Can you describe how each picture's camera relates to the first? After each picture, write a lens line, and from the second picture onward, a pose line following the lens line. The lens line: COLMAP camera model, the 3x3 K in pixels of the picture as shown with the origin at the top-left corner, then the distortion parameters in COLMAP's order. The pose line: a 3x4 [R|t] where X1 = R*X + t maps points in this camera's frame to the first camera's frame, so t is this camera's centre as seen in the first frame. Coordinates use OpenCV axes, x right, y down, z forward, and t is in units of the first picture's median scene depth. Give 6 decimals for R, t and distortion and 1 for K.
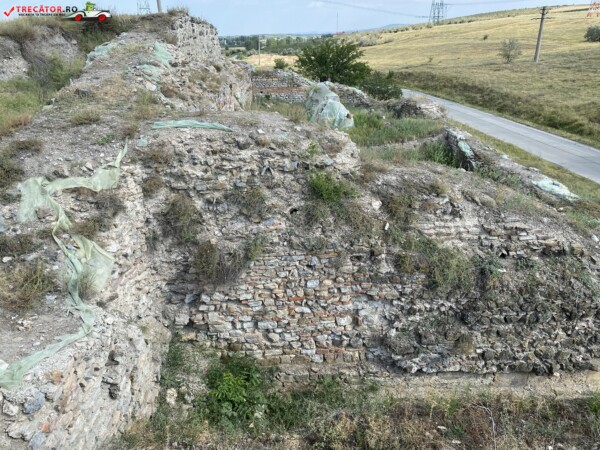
lens RADIAL K [[456.8, 0, 296.1], [0, 456.8, 222.3], [0, 0, 1]] dist [0.060566, -0.070729]
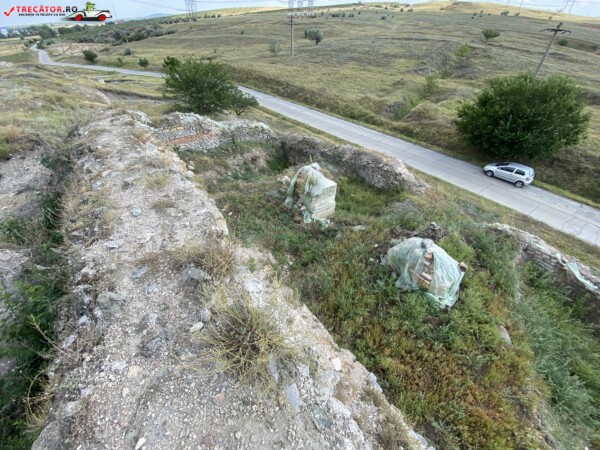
lens RADIAL K [[243.6, 0, 298.4], [0, 243.6, 225.5], [0, 0, 1]] dist [0.021495, -0.020656]
pose [[0.821147, -0.338371, 0.459590, -0.520574], [0.184353, 0.919377, 0.347504, -1.012655], [-0.540122, -0.200625, 0.817324, 1.829458]]
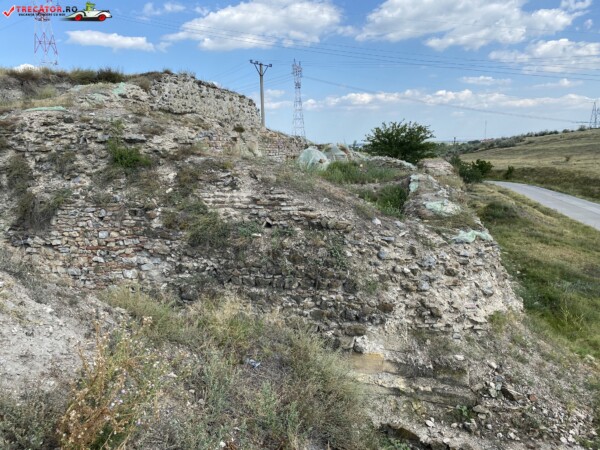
lens RADIAL K [[458.7, 0, 289.4], [0, 458.7, 220.9], [0, 0, 1]] dist [0.019752, -0.007256]
pose [[0.949768, 0.054718, -0.308135, 0.827526], [-0.119720, 0.973231, -0.196187, 0.267471], [0.289152, 0.223222, 0.930894, 0.032683]]
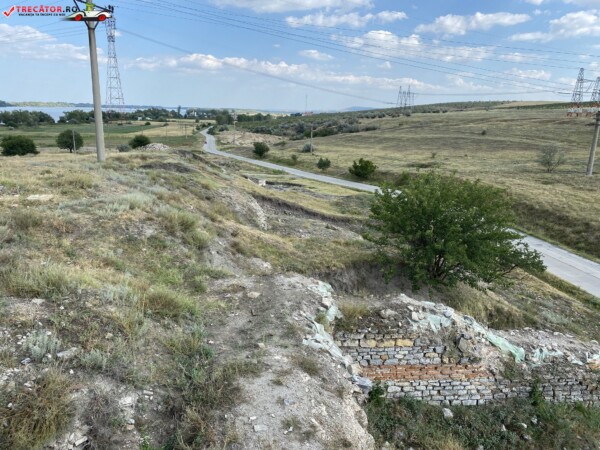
lens RADIAL K [[457.8, 0, 303.1], [0, 457.8, 219.5], [0, 0, 1]] dist [0.031985, -0.007903]
pose [[0.994962, 0.036715, 0.093289, -0.559786], [-0.021764, 0.987438, -0.156500, -1.322433], [-0.097863, 0.153681, 0.983262, 2.657503]]
